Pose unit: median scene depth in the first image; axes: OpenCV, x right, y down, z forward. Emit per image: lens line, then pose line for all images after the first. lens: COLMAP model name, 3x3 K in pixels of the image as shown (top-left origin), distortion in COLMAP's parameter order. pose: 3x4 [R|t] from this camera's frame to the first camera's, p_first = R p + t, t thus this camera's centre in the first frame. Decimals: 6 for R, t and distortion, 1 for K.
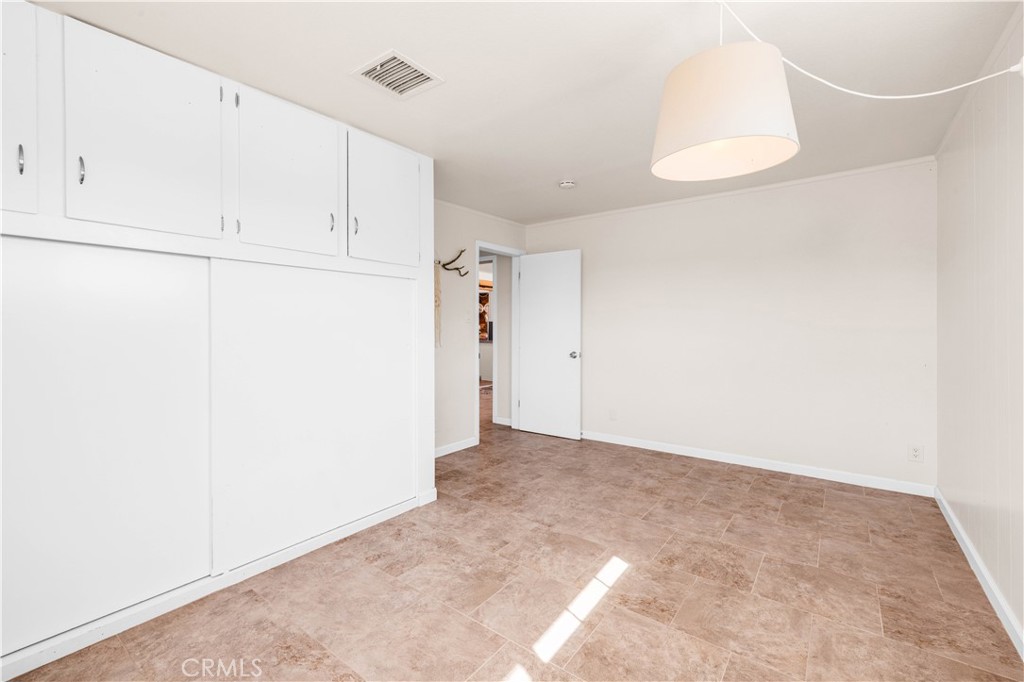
lens RADIAL K [[431.3, 0, 505.4], [0, 431.3, 324.5], [0, 0, 1]] dist [0.001292, 0.000435]
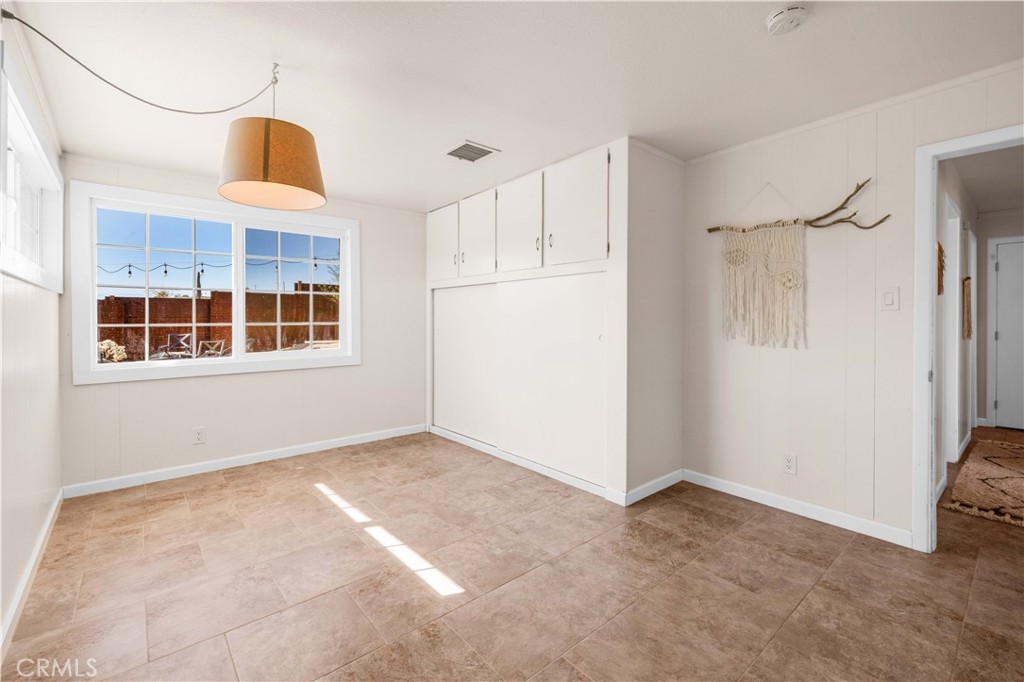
lens RADIAL K [[431.3, 0, 505.4], [0, 431.3, 324.5], [0, 0, 1]] dist [0.001292, 0.000435]
pose [[-0.199714, 0.008207, -0.979820, 0.944714], [0.005120, 0.999960, 0.007332, 0.010717], [0.979841, -0.003553, -0.199748, 1.117367]]
